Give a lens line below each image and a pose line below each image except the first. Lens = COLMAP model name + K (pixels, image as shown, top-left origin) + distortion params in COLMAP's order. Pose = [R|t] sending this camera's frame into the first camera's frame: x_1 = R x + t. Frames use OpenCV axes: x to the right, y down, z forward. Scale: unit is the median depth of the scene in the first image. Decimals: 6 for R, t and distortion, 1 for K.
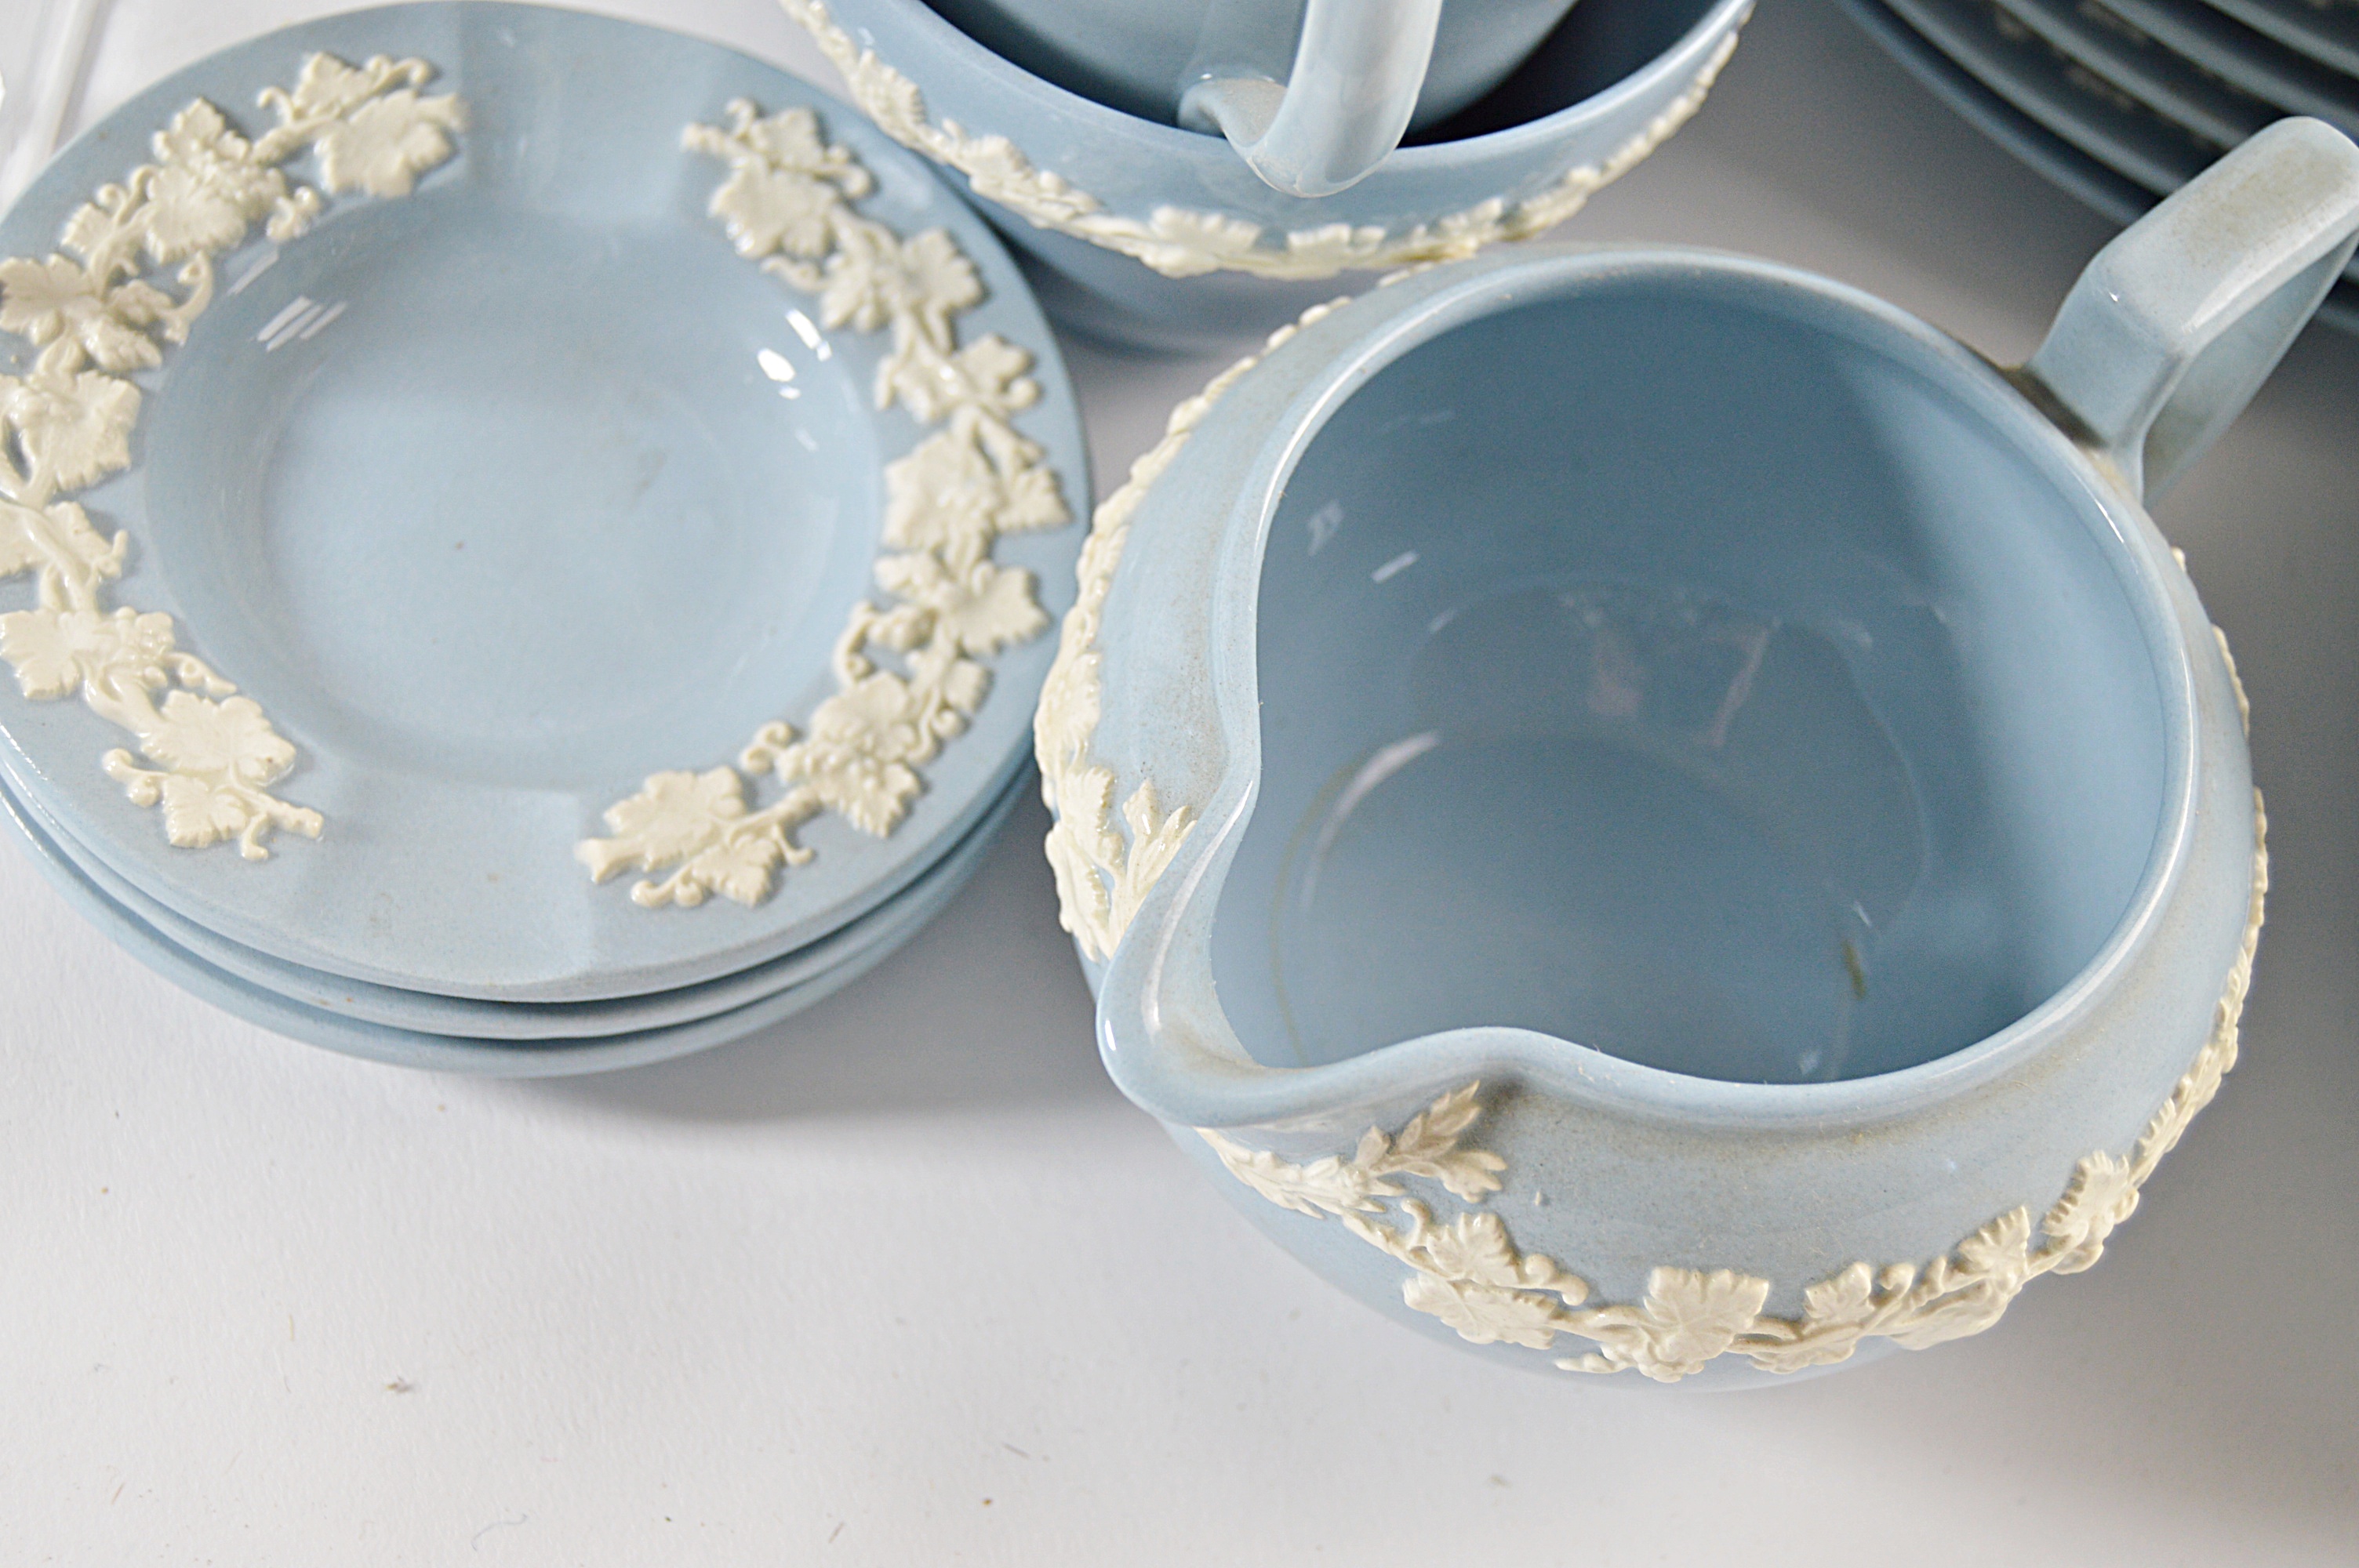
lens RADIAL K [[3895.6, 0, 1197.4], [0, 3895.6, 786.5], [0, 0, 1]] dist [-0.010636, 0.000000]
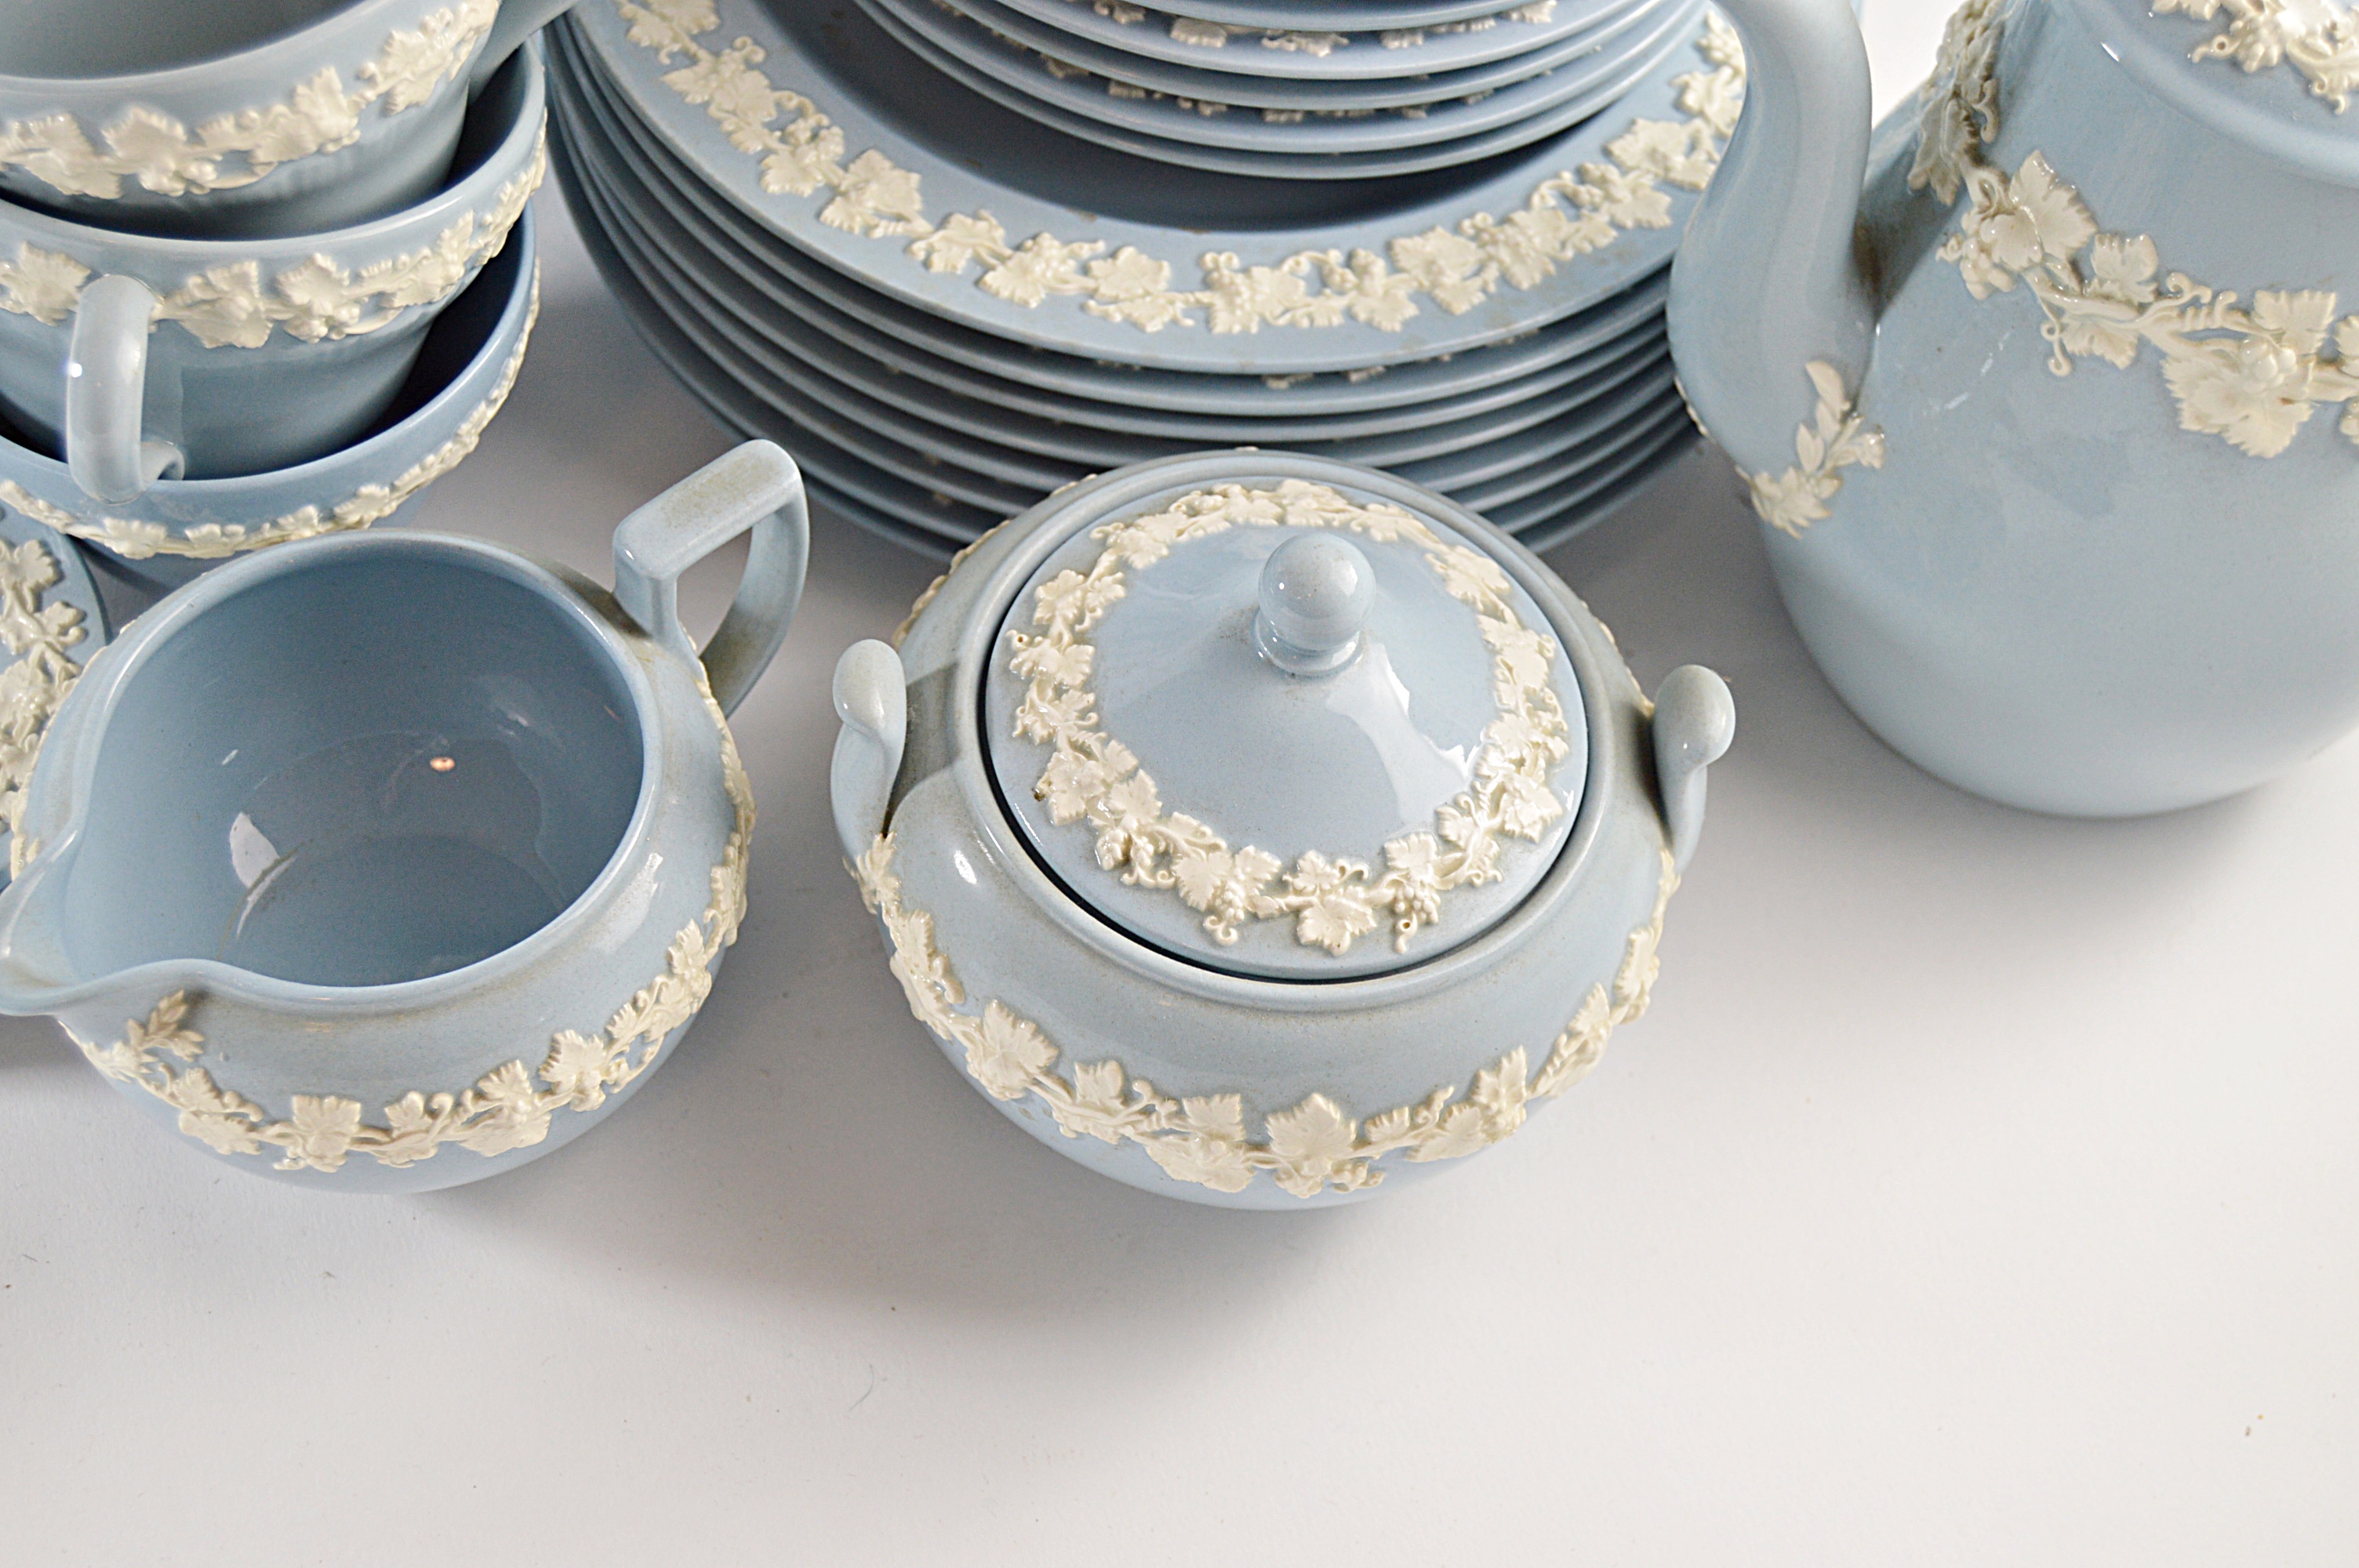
lens RADIAL K [[3895.6, 0, 1184.7], [0, 3895.6, 792.9], [0, 0, 1]] dist [-0.010636, 0.000000]
pose [[0.998572, -0.031941, -0.042811, 0.588485], [0.027627, 0.994820, -0.097831, 0.167178], [0.045714, 0.096508, 0.994282, -0.732050]]
